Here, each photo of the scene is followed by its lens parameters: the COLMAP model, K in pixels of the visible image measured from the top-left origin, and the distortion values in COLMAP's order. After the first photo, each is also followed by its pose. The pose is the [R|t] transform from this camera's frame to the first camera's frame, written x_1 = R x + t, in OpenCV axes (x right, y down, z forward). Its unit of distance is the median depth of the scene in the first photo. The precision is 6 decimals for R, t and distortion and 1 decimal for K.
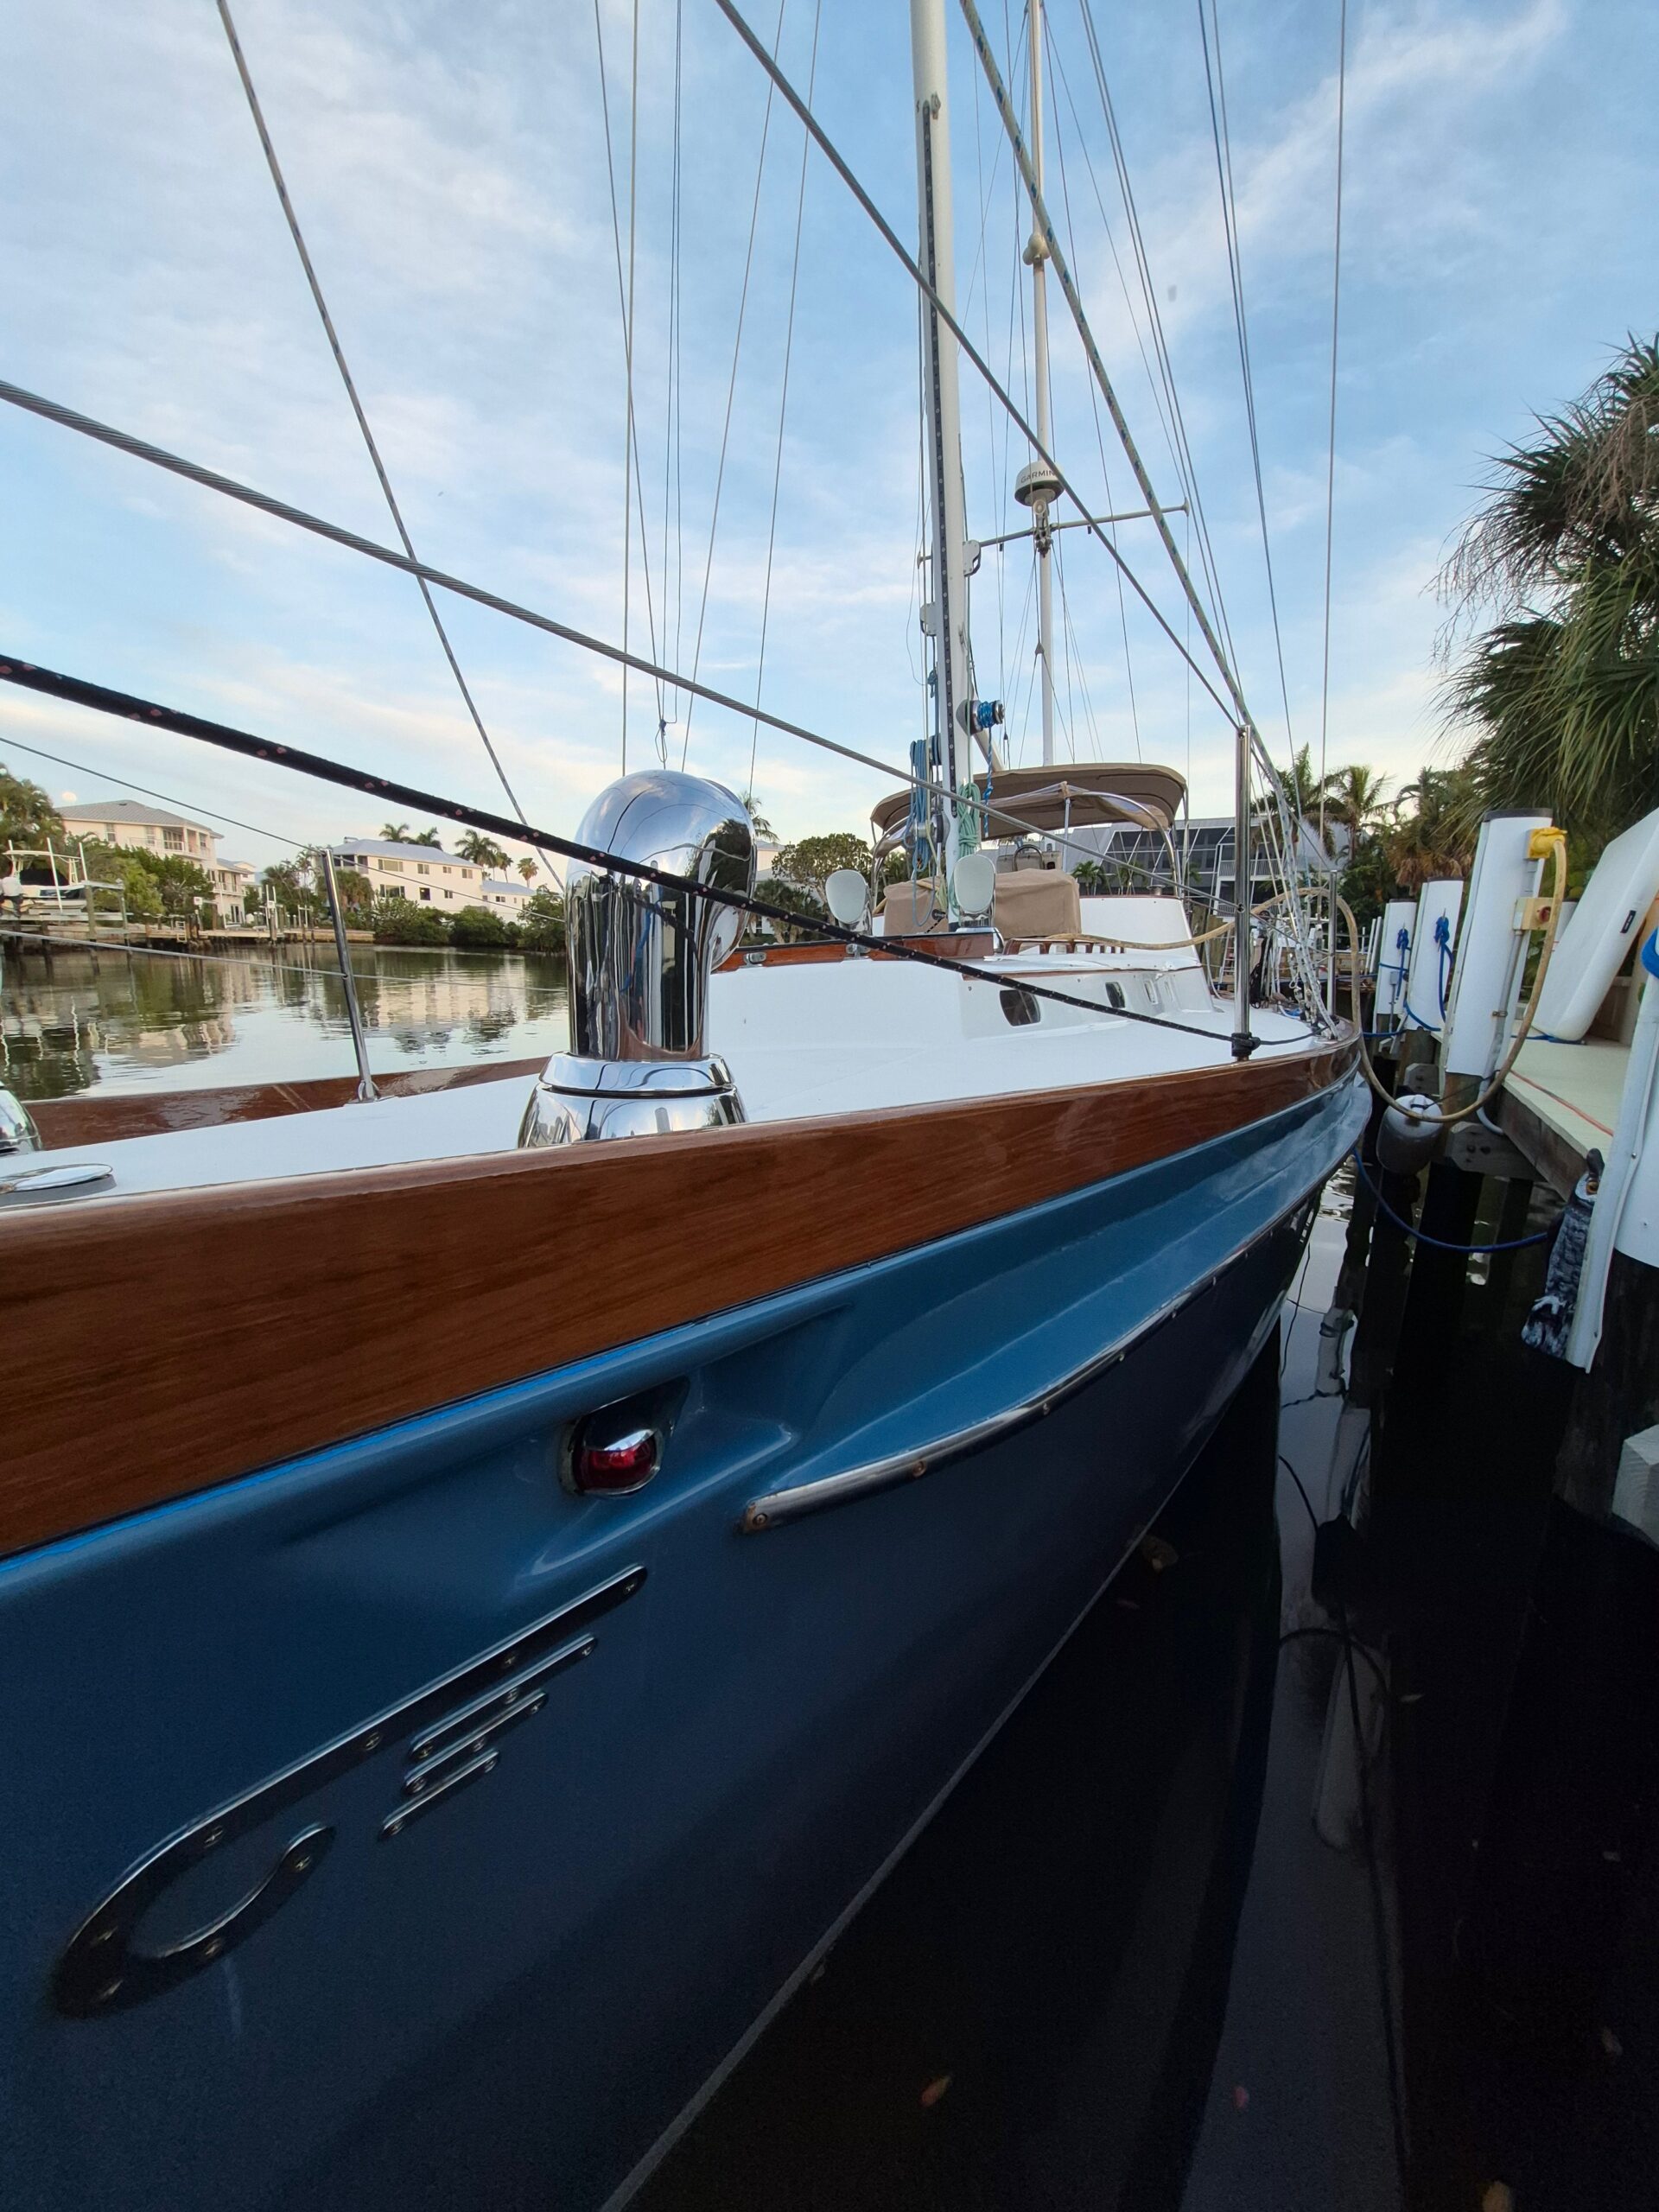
lens RADIAL K [[861.9, 0, 858.5], [0, 861.9, 1123.0], [0, 0, 1]] dist [-0.001009, -0.000367]
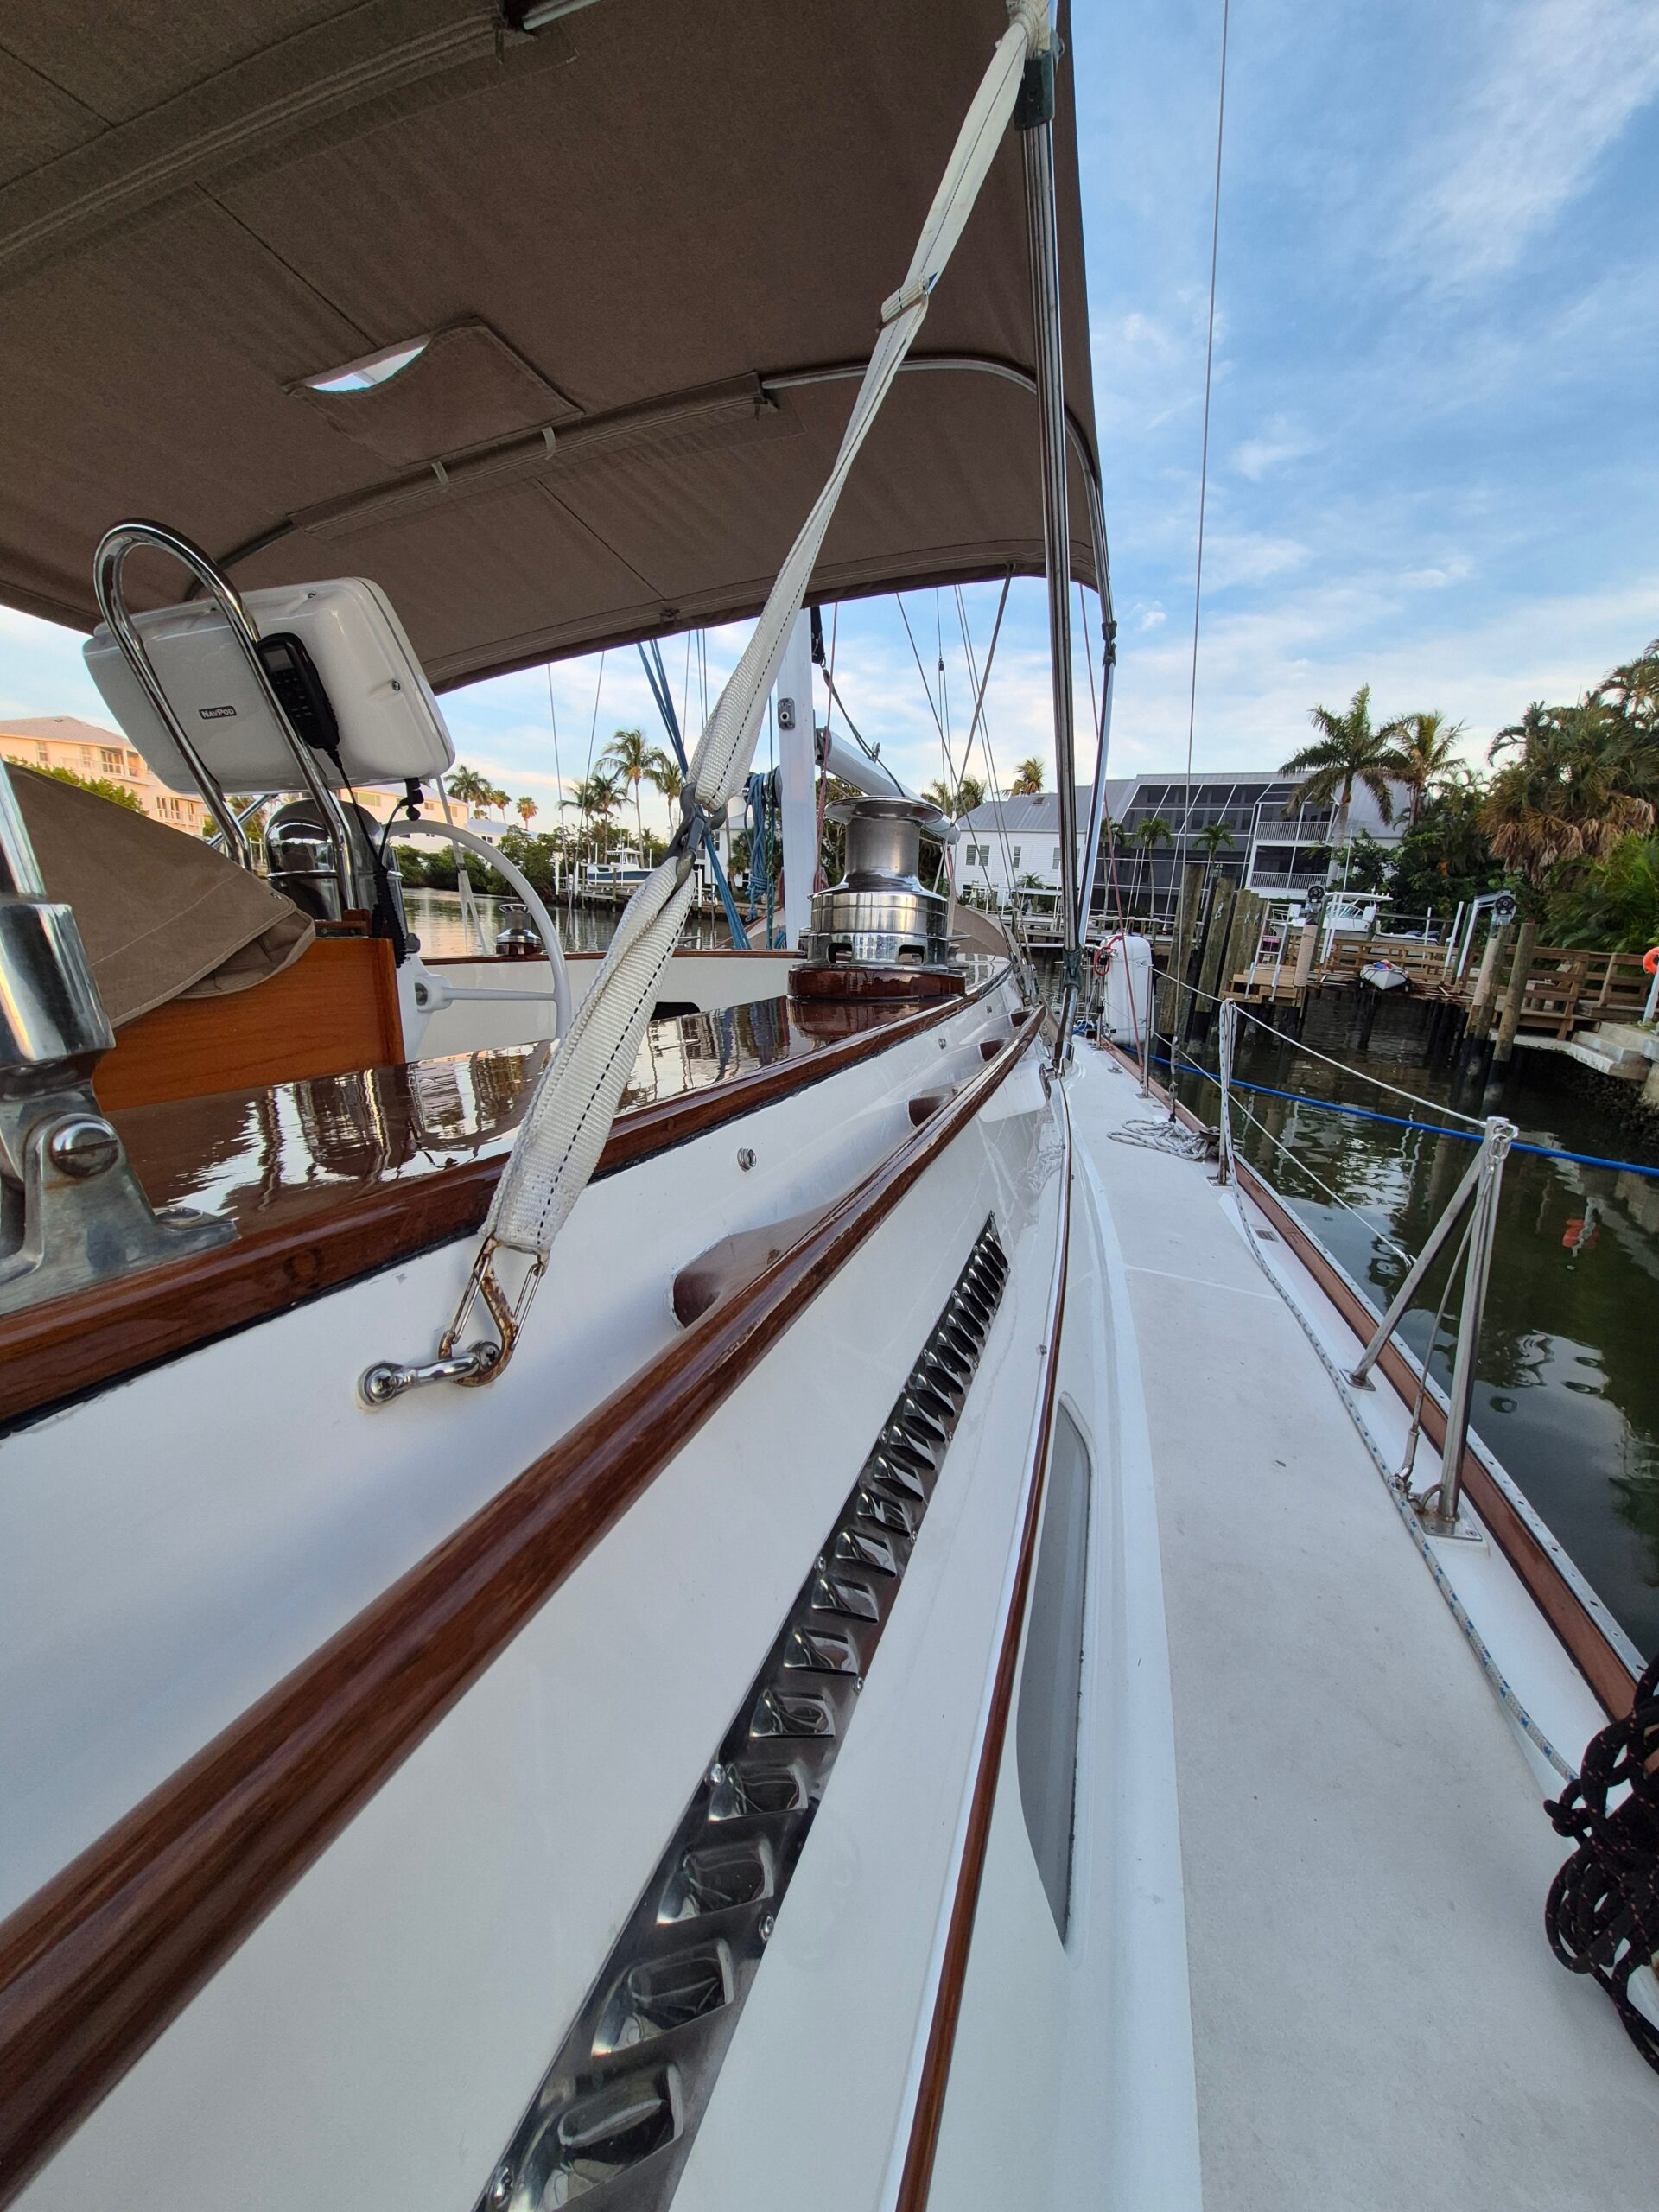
lens RADIAL K [[861.9, 0, 858.5], [0, 861.9, 1123.0], [0, 0, 1]] dist [-0.001009, -0.000367]
pose [[0.999078, 0.039473, -0.016892, 0.264903], [-0.038574, 0.997974, 0.050605, -0.175182], [0.018855, -0.049907, 0.998576, 0.646141]]
